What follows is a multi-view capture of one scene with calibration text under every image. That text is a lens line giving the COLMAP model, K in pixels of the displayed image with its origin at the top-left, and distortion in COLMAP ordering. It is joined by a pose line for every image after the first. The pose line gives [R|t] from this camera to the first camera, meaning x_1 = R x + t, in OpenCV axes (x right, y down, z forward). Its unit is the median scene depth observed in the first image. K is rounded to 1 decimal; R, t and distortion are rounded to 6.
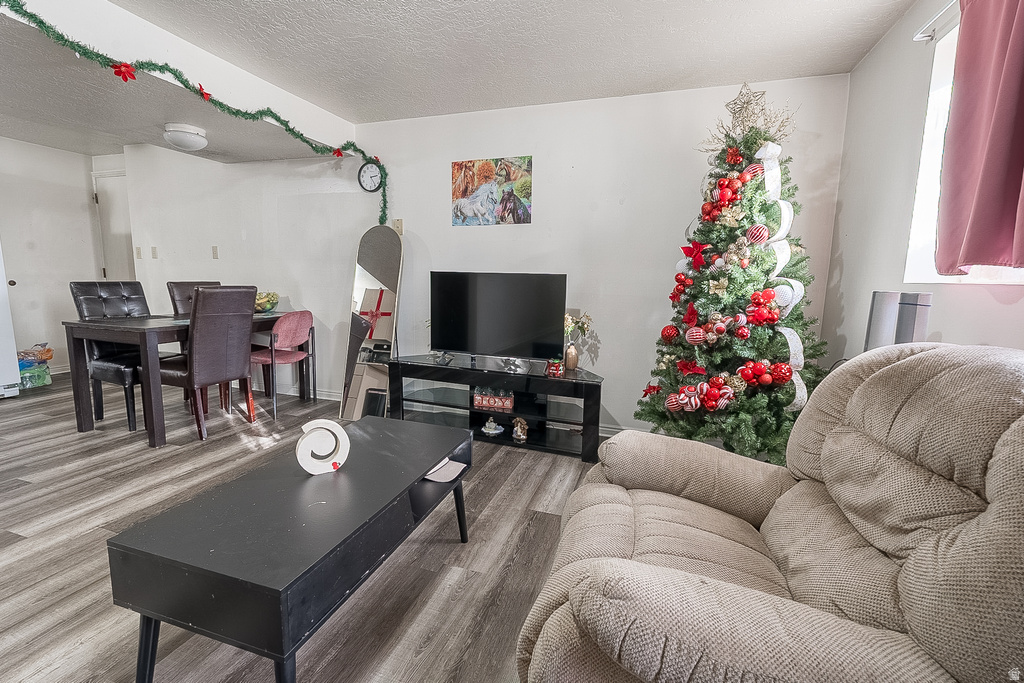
lens RADIAL K [[451.1, 0, 509.1], [0, 451.1, 340.8], [0, 0, 1]] dist [-0.002110, -0.000428]
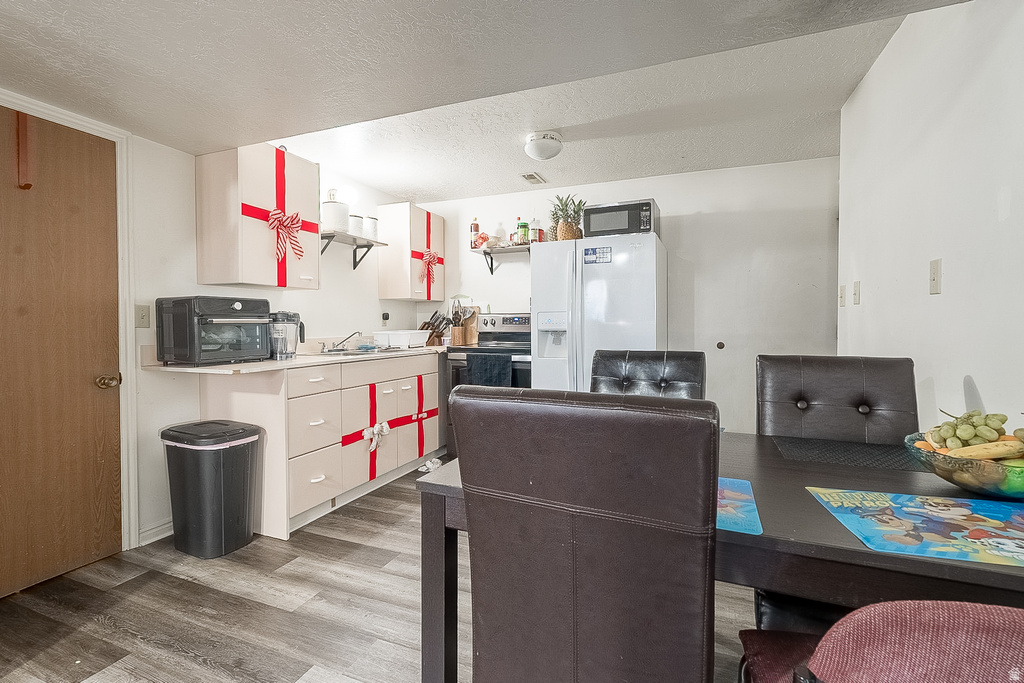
lens RADIAL K [[462.8, 0, 510.6], [0, 462.8, 332.8], [0, 0, 1]] dist [-0.002063, -0.000104]
pose [[-0.059662, -0.002109, -0.998216, -0.347655], [-0.141827, 0.989871, 0.006385, -0.139721], [0.988092, 0.141955, -0.059357, 0.912068]]
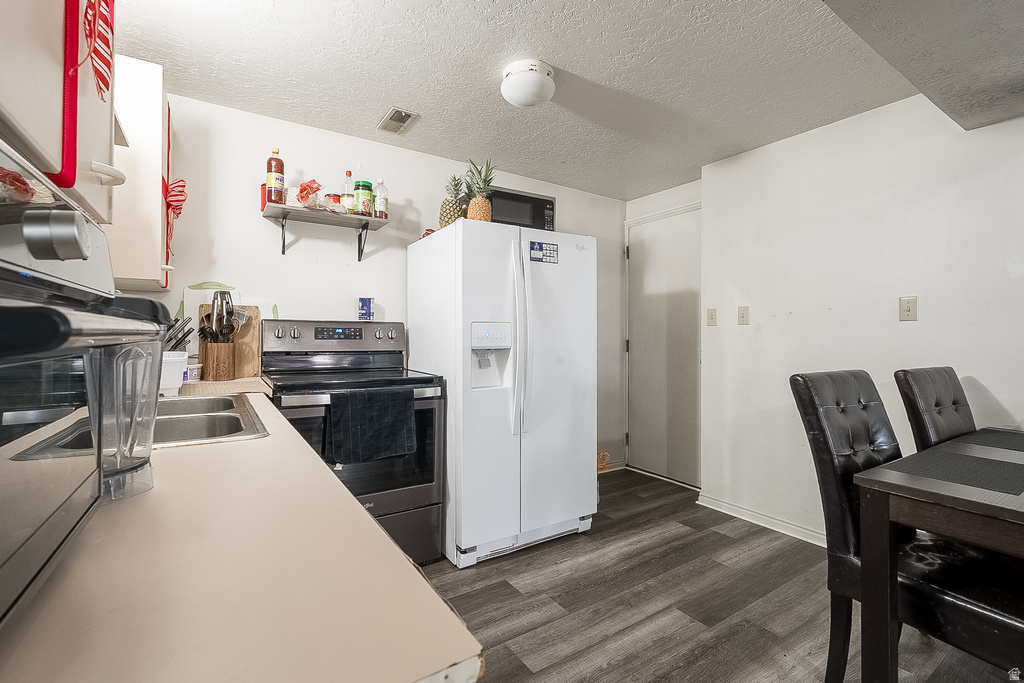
lens RADIAL K [[456.2, 0, 502.4], [0, 456.2, 330.9], [0, 0, 1]] dist [-0.000598, -0.000052]
pose [[0.780785, -0.025814, -0.624266, -0.908329], [-0.076964, 0.987563, -0.137097, -0.083913], [0.620042, 0.155090, 0.769088, 0.413422]]
